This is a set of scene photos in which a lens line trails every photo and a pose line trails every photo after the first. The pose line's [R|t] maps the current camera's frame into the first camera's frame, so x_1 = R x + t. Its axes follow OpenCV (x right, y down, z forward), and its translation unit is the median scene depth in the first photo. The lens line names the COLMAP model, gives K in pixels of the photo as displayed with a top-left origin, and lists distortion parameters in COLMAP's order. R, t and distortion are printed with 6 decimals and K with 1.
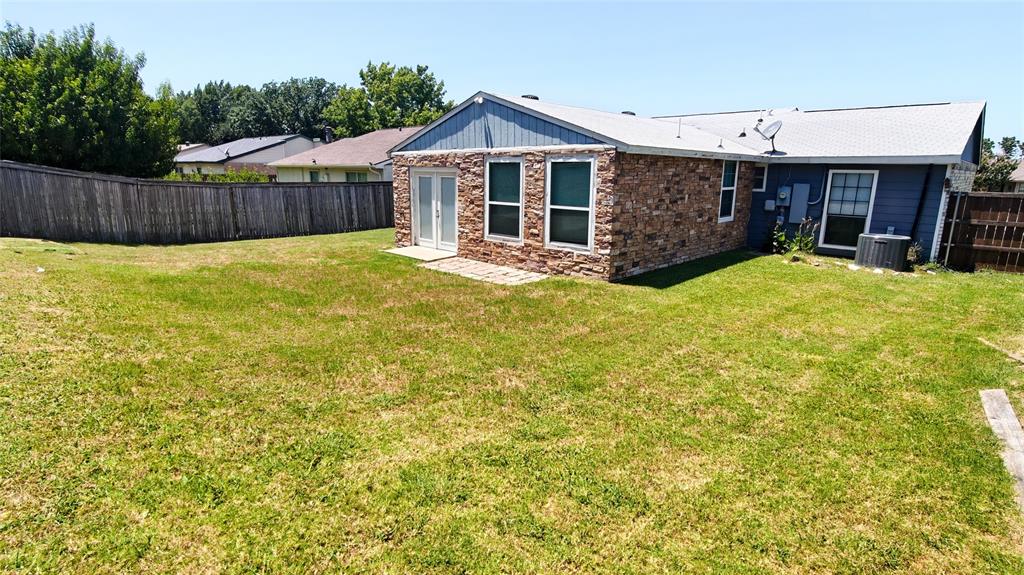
lens RADIAL K [[484.3, 0, 510.3], [0, 484.3, 276.8], [0, 0, 1]] dist [0.005154, -0.000131]
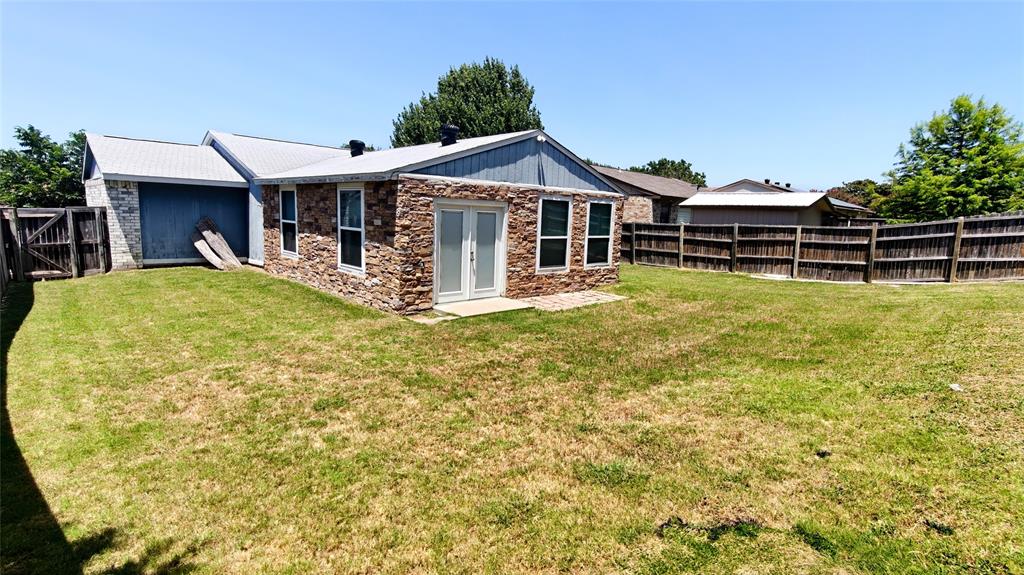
lens RADIAL K [[484.3, 0, 510.1], [0, 484.3, 294.9], [0, 0, 1]] dist [0.005154, -0.000131]
pose [[0.058707, -0.162138, 0.985020, -1.109968], [0.186515, 0.971128, 0.148735, -0.204420], [-0.980697, 0.174989, 0.087253, 1.014105]]
